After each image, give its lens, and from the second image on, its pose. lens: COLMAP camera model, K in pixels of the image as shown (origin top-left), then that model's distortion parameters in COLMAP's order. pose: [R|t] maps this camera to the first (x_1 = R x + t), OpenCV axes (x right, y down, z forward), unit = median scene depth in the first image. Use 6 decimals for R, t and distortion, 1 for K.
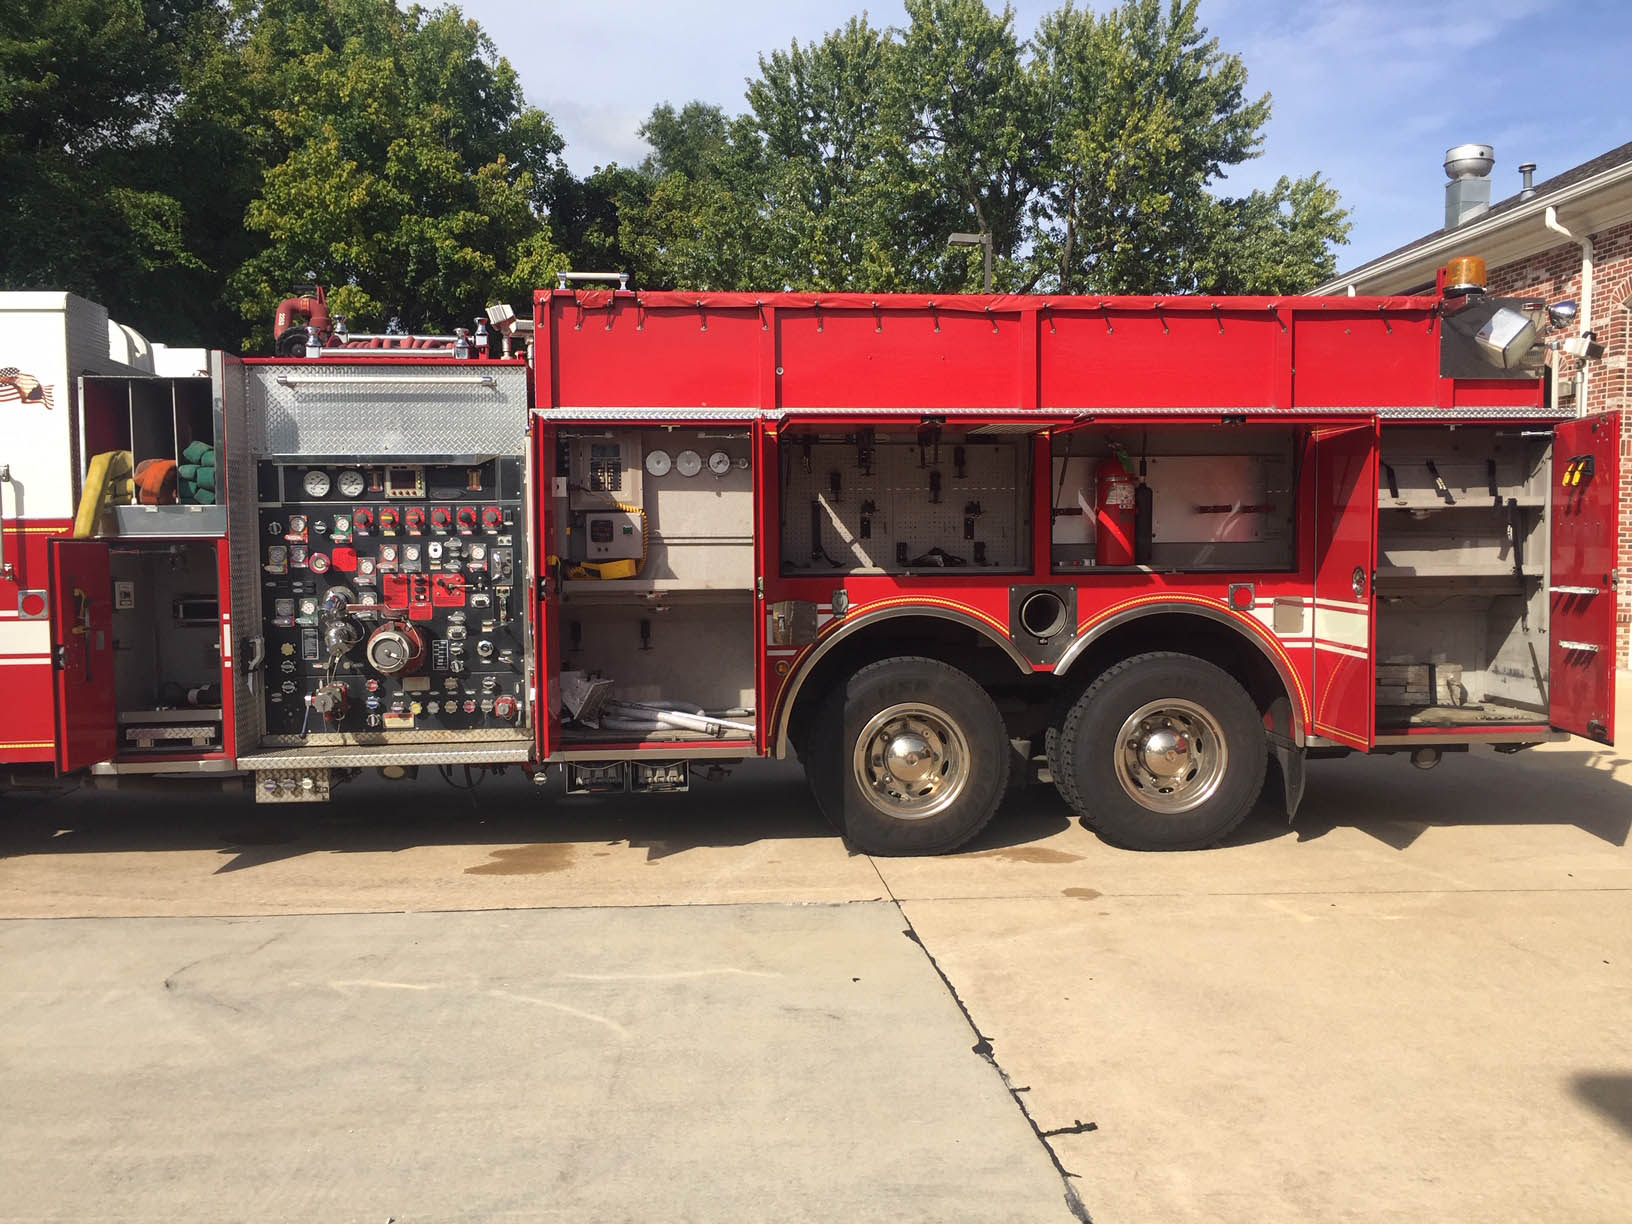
lens RADIAL K [[1400.5, 0, 832.0], [0, 1400.5, 600.1], [0, 0, 1]] dist [0.070057, -0.084659]
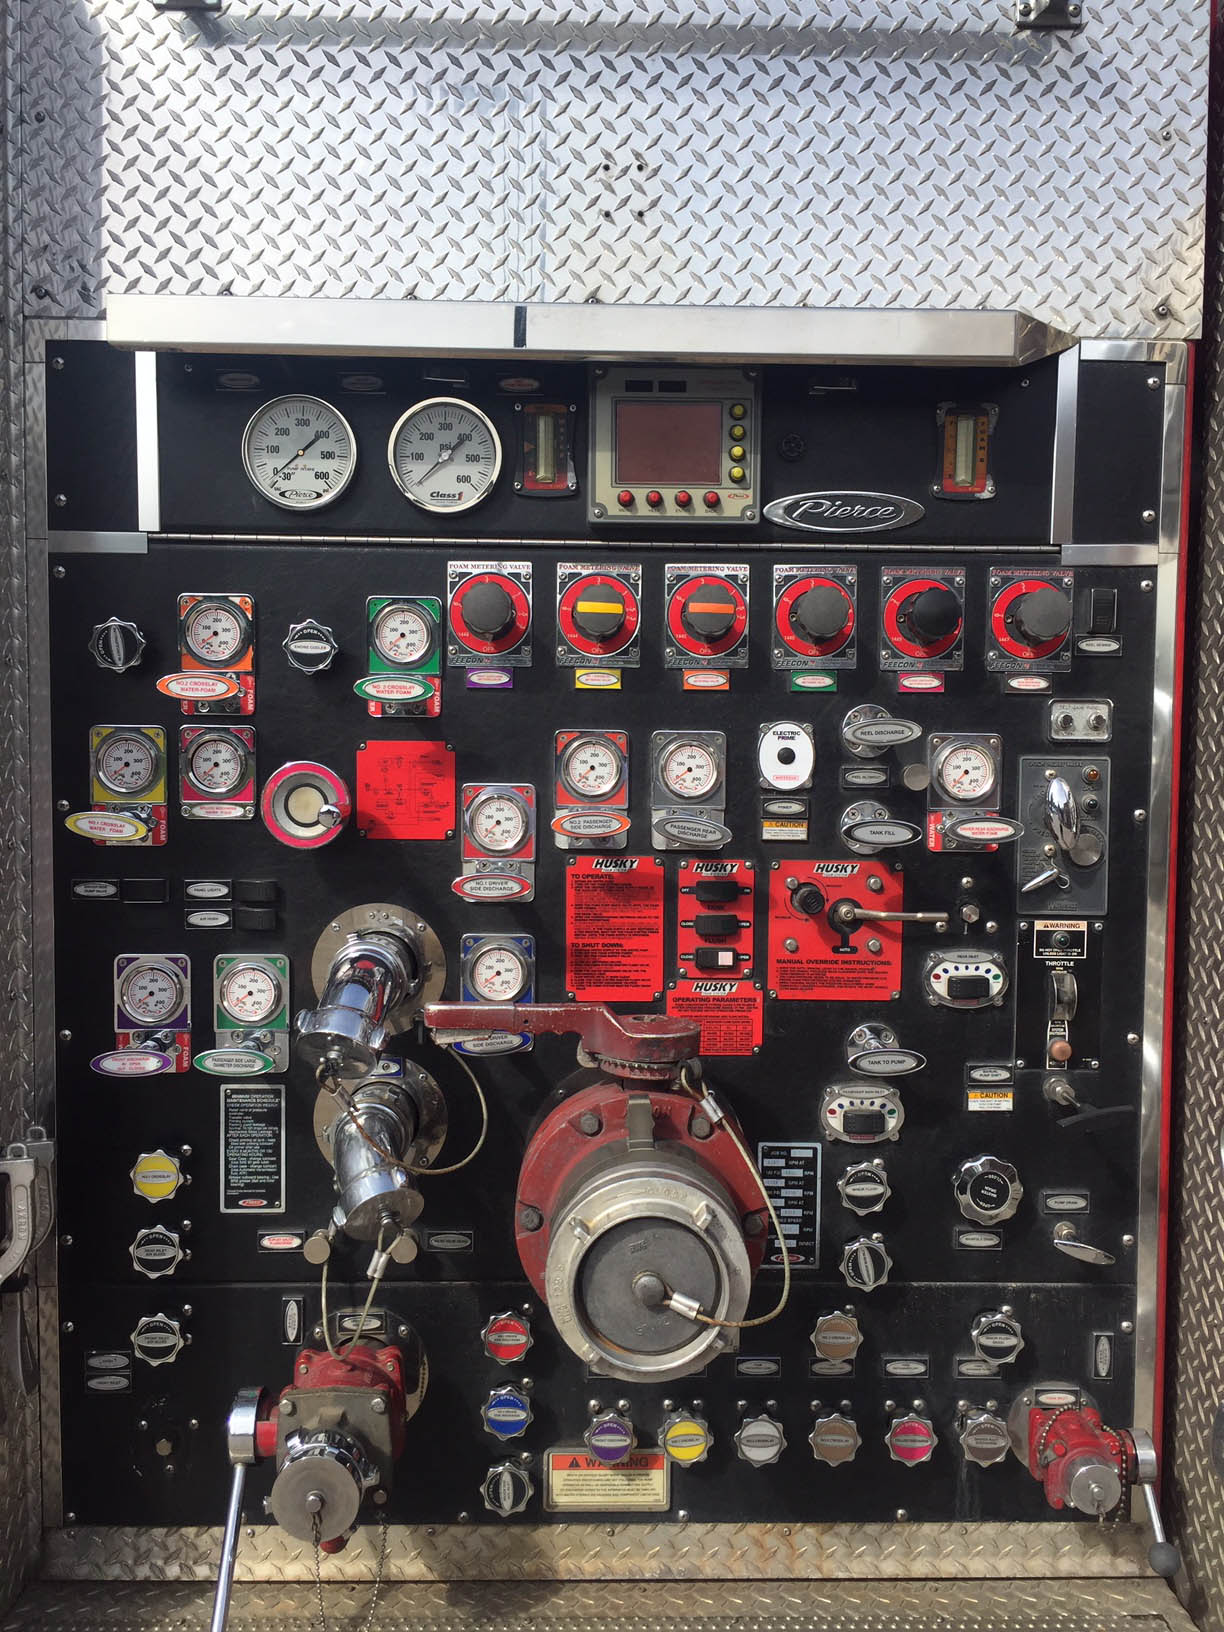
lens RADIAL K [[1382.1, 0, 612.0], [0, 1382.1, 816.0], [0, 0, 1]] dist [0.030208, -0.010826]
pose [[0.996836, 0.027668, -0.074510, -0.293521], [-0.027032, 0.999589, 0.009531, -0.027084], [0.074743, -0.007487, 0.997175, 0.772943]]
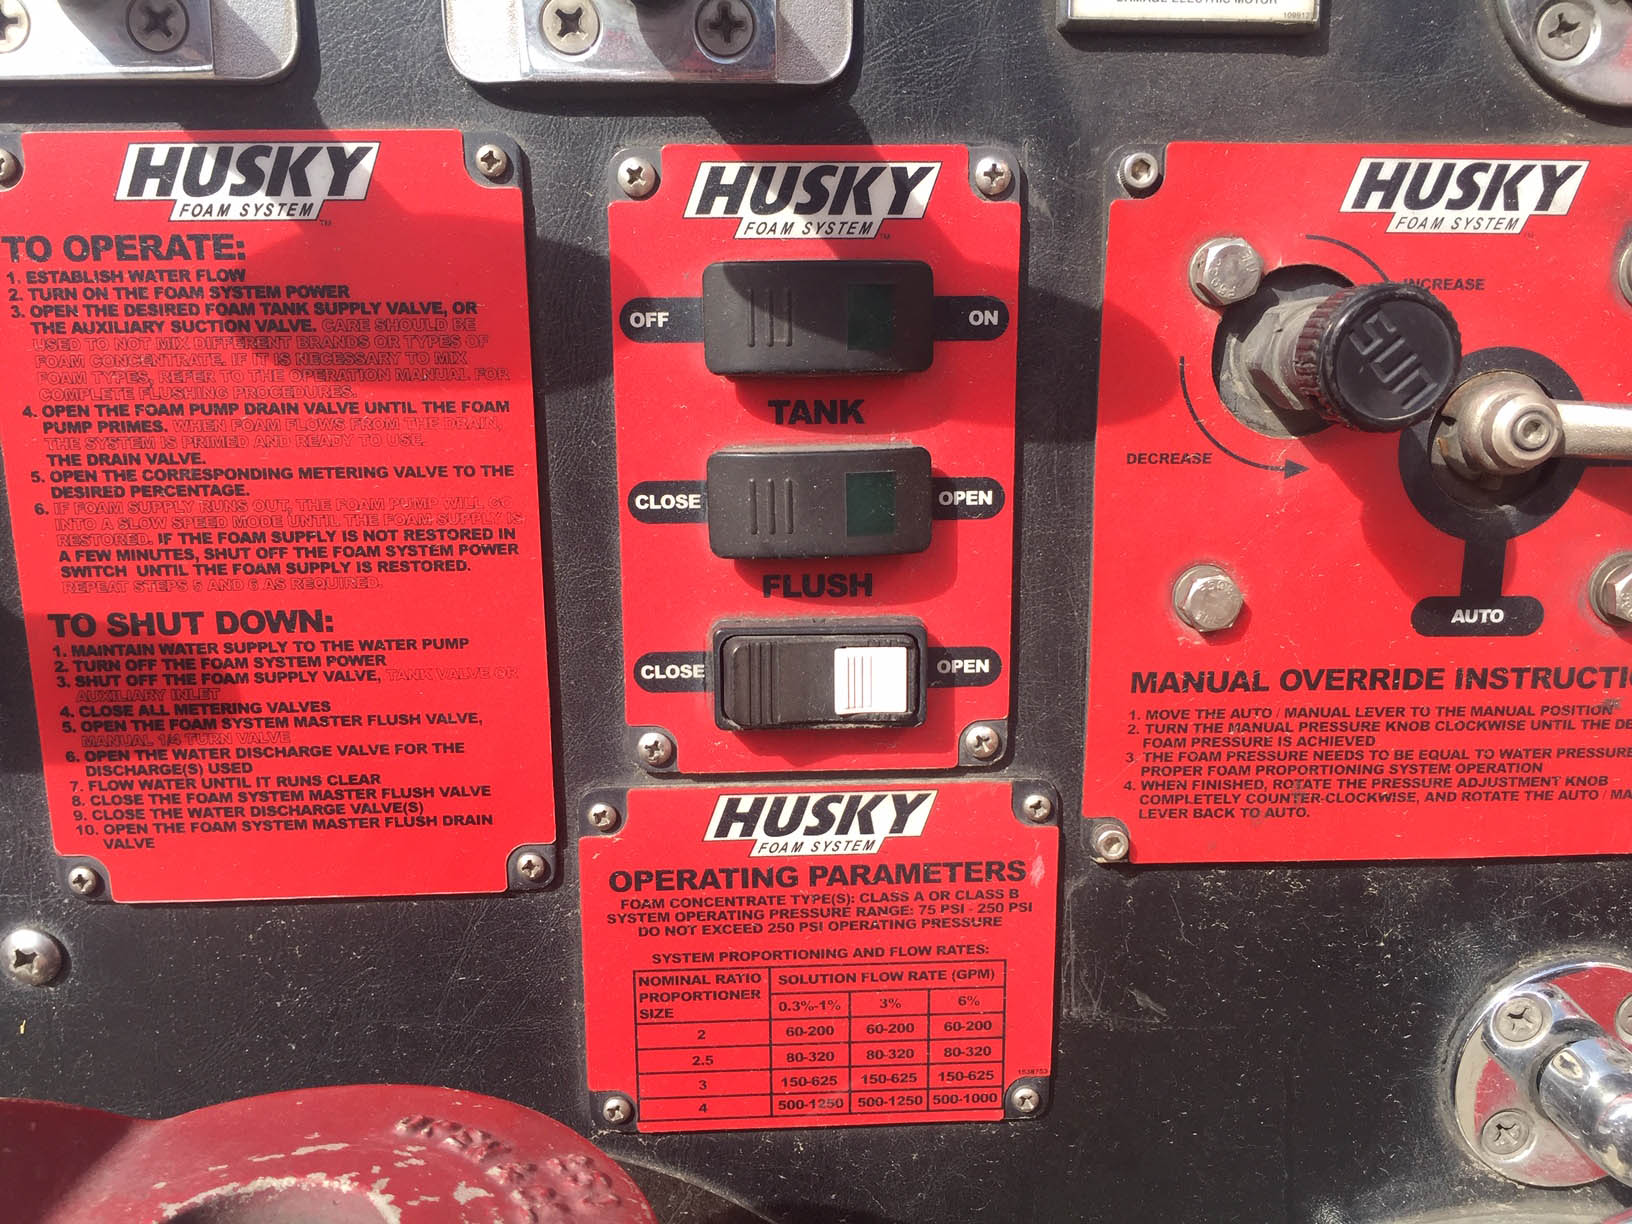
lens RADIAL K [[1382.1, 0, 816.0], [0, 1382.1, 612.0], [0, 0, 1]] dist [0.030208, -0.010826]
pose [[0.998821, 0.021046, -0.043740, -0.291099], [-0.011799, 0.979356, 0.201796, -0.012903], [0.047084, -0.201043, 0.978450, 0.957686]]
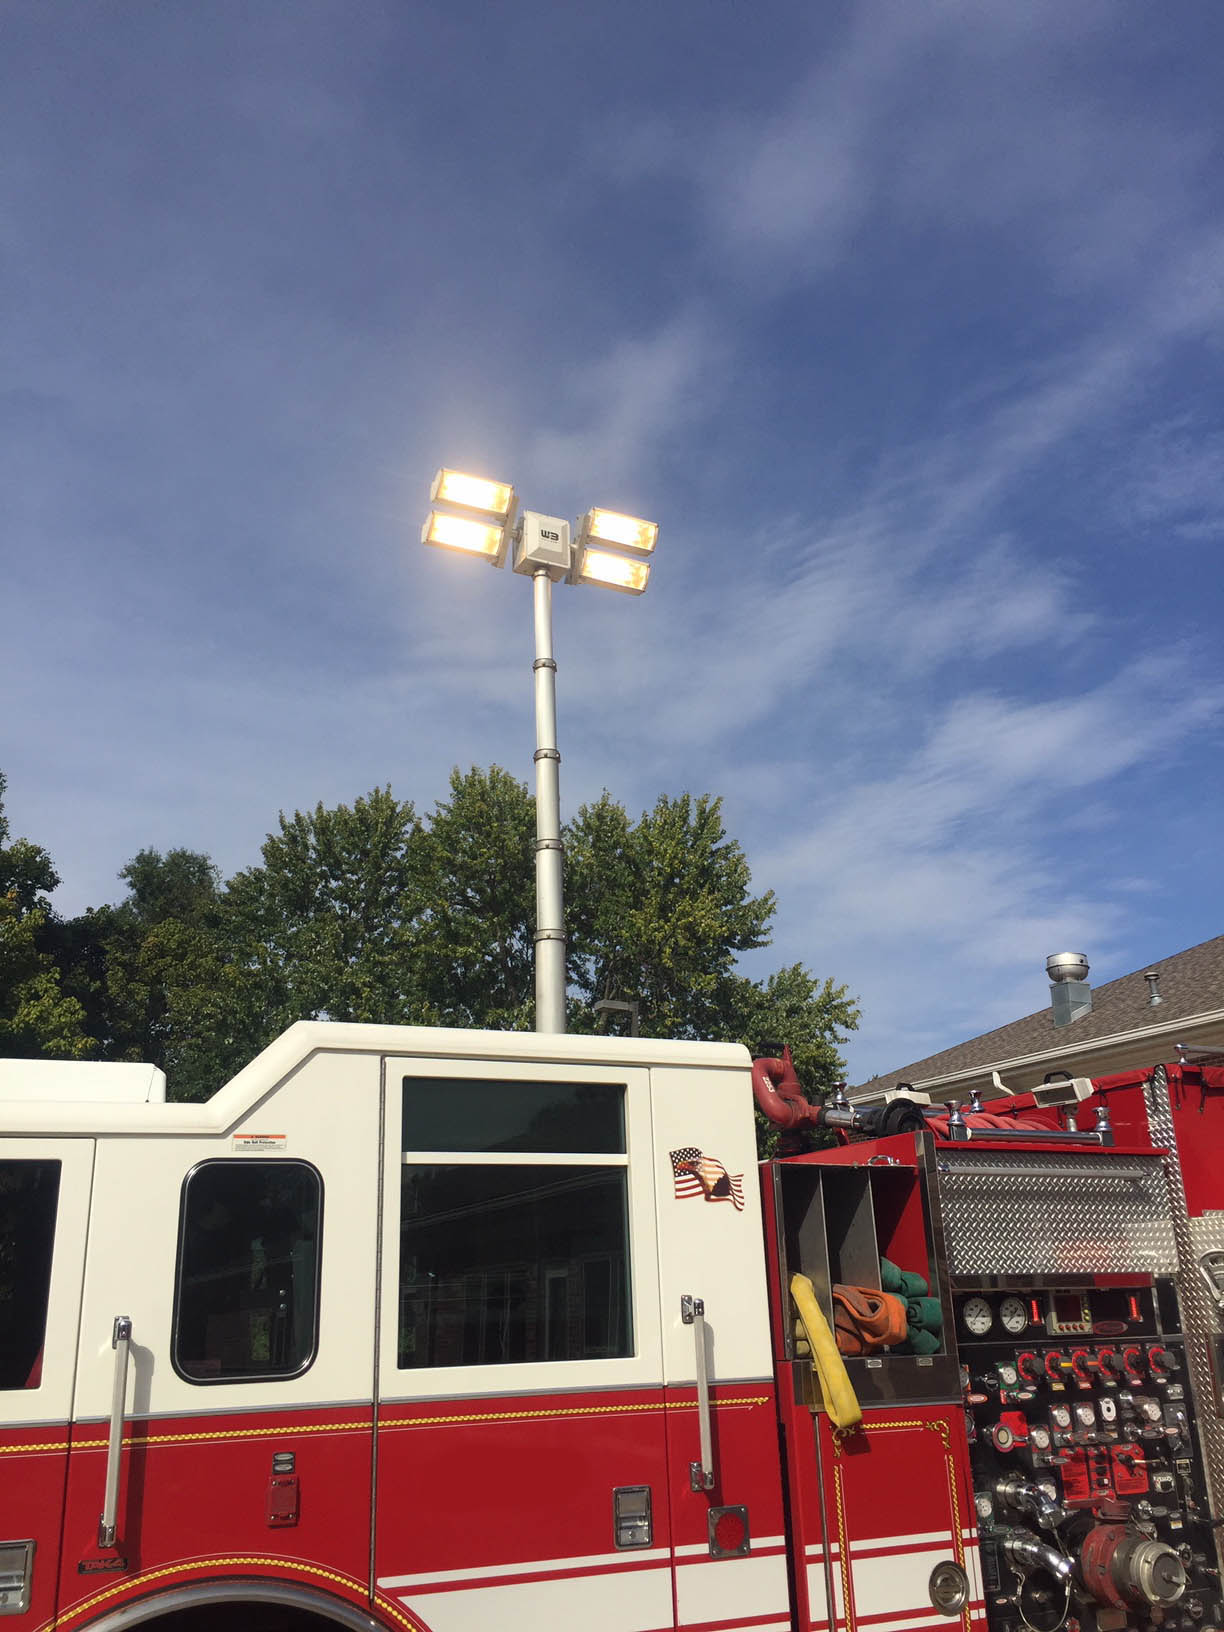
lens RADIAL K [[1400.5, 0, 612.0], [0, 1400.5, 816.0], [0, 0, 1]] dist [0.070057, -0.084659]
pose [[0.945128, 0.095498, 0.312430, -0.788810], [0.028771, 0.928277, -0.370774, -0.055874], [-0.325430, 0.359418, 0.874594, 0.324924]]
